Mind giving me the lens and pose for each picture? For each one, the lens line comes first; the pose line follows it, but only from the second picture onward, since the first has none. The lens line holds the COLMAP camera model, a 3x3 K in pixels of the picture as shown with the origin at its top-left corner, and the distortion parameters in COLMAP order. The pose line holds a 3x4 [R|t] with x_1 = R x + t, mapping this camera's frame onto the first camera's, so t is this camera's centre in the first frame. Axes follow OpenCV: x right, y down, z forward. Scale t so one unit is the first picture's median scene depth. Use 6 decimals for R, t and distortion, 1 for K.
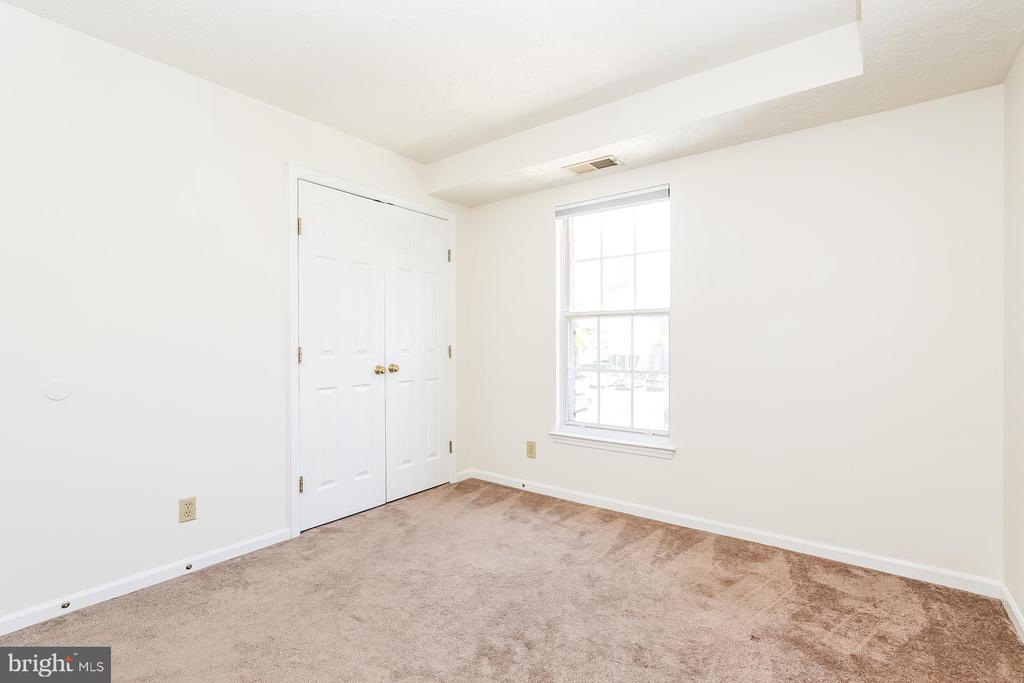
lens RADIAL K [[466.2, 0, 512.5], [0, 466.2, 345.2], [0, 0, 1]] dist [-0.001552, -0.000283]
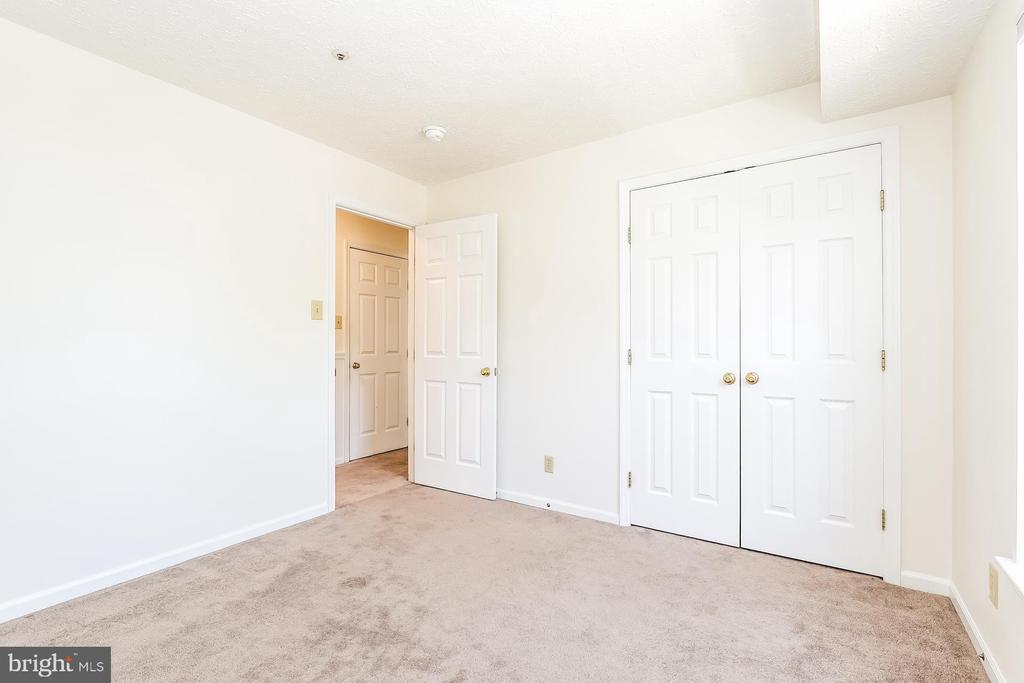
lens RADIAL K [[466.2, 0, 512.8], [0, 466.2, 338.7], [0, 0, 1]] dist [-0.001552, -0.000283]
pose [[0.075142, -0.003450, -0.997167, 0.518725], [0.002503, 0.999992, -0.003271, -0.015674], [0.997170, -0.002250, 0.075150, 0.583134]]
